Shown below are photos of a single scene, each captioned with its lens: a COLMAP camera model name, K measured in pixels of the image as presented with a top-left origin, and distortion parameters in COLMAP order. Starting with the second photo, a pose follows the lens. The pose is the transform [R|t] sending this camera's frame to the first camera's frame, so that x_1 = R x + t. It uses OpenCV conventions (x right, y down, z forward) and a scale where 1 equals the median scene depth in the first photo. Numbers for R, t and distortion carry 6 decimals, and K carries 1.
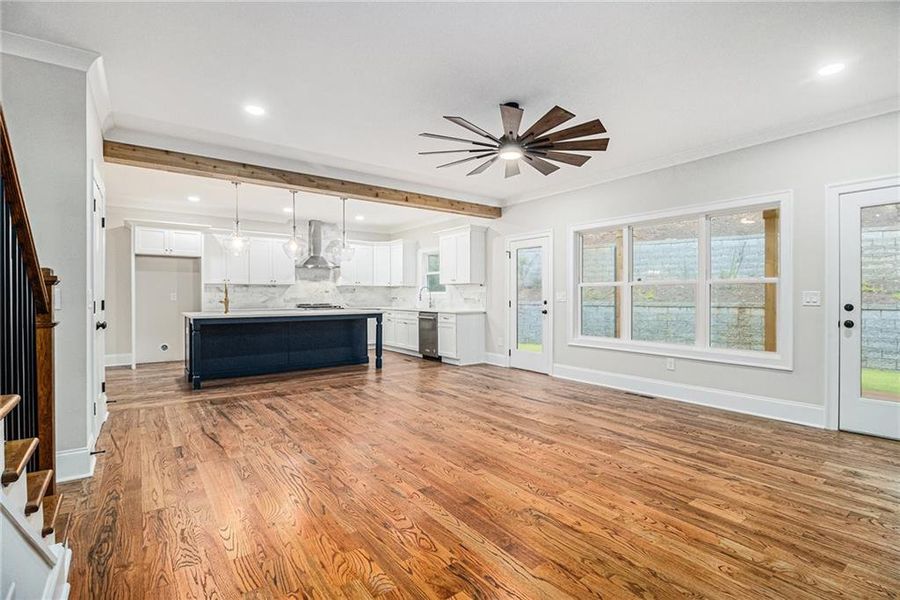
lens RADIAL K [[432.7, 0, 459.0], [0, 432.7, 304.4], [0, 0, 1]] dist [-0.004906, -0.000886]
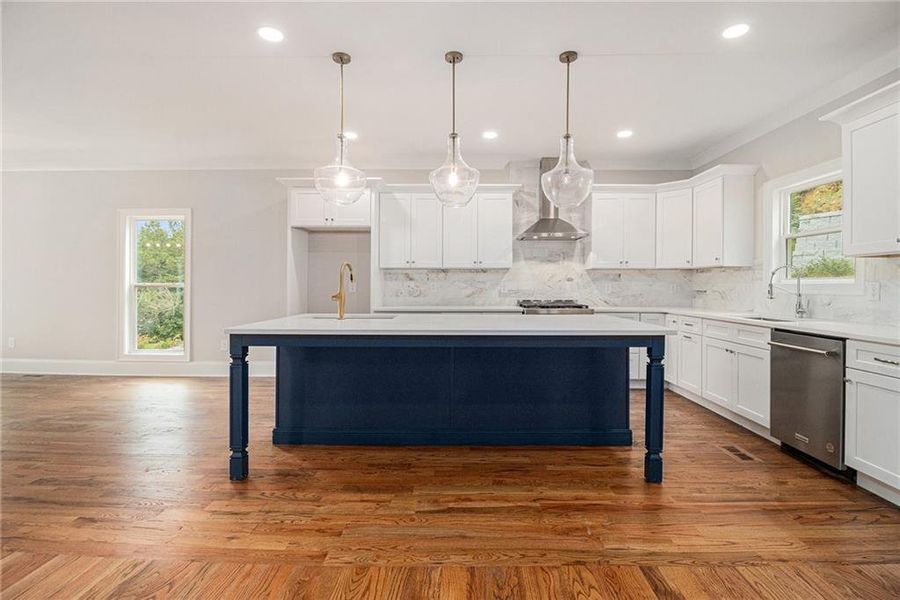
lens RADIAL K [[429.7, 0, 463.3], [0, 429.7, 290.6], [0, 0, 1]] dist [-0.011509, -0.000533]
pose [[0.797241, 0.008657, -0.603598, -0.080790], [-0.014149, 0.999890, -0.004347, -0.011120], [0.603495, 0.012006, 0.797277, 0.516920]]
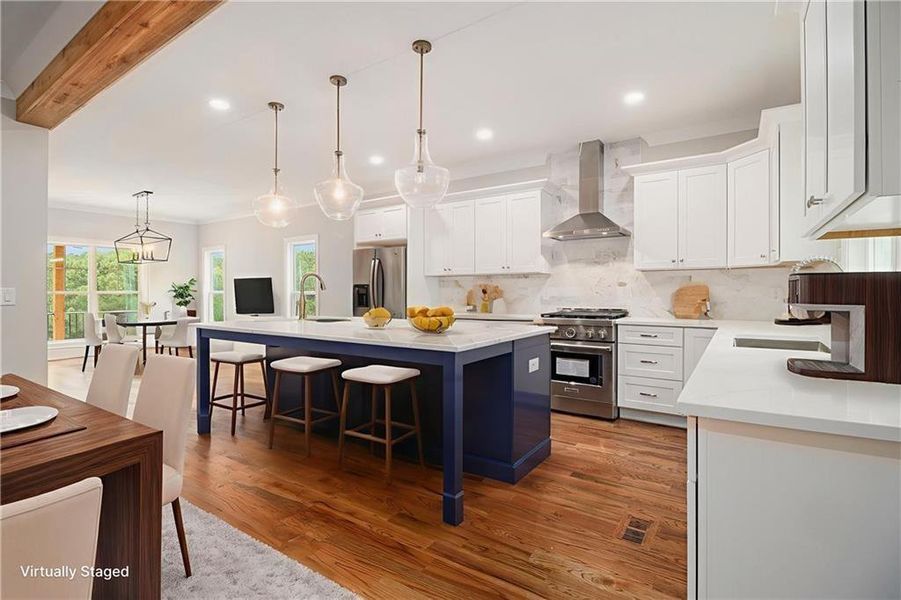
lens RADIAL K [[423.0, 0, 451.5], [0, 423.0, 296.0], [0, 0, 1]] dist [-0.002714, -0.000409]
pose [[0.340614, 0.007408, -0.940174, 0.082645], [-0.016837, 0.999857, 0.001778, -0.015536], [0.940053, 0.015224, 0.340690, 0.754693]]
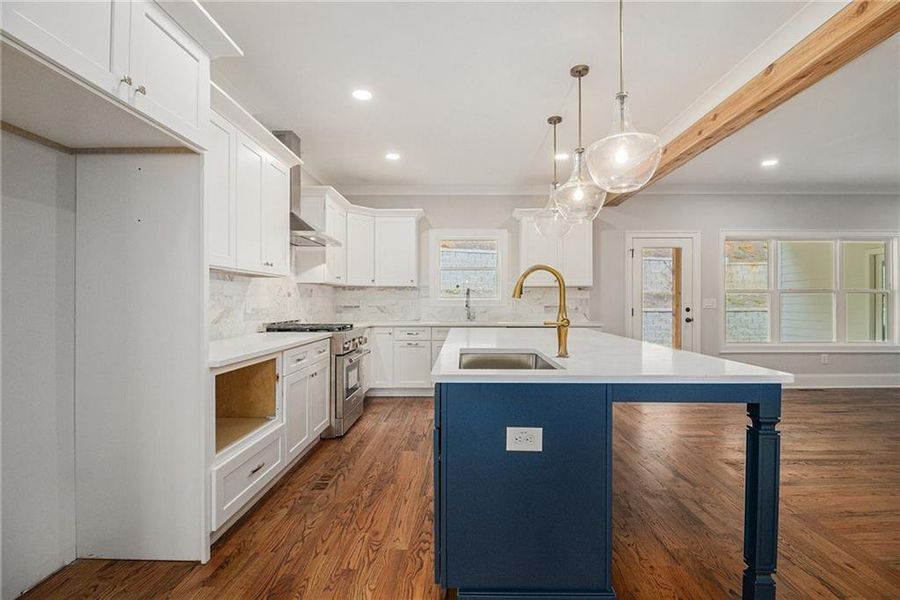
lens RADIAL K [[432.7, 0, 459.0], [0, 432.7, 304.4], [0, 0, 1]] dist [-0.004906, -0.000886]
pose [[0.596818, -0.005699, 0.802356, -0.647140], [0.016394, 0.999853, -0.005092, -0.014938], [-0.802209, 0.016193, 0.596824, 0.661999]]
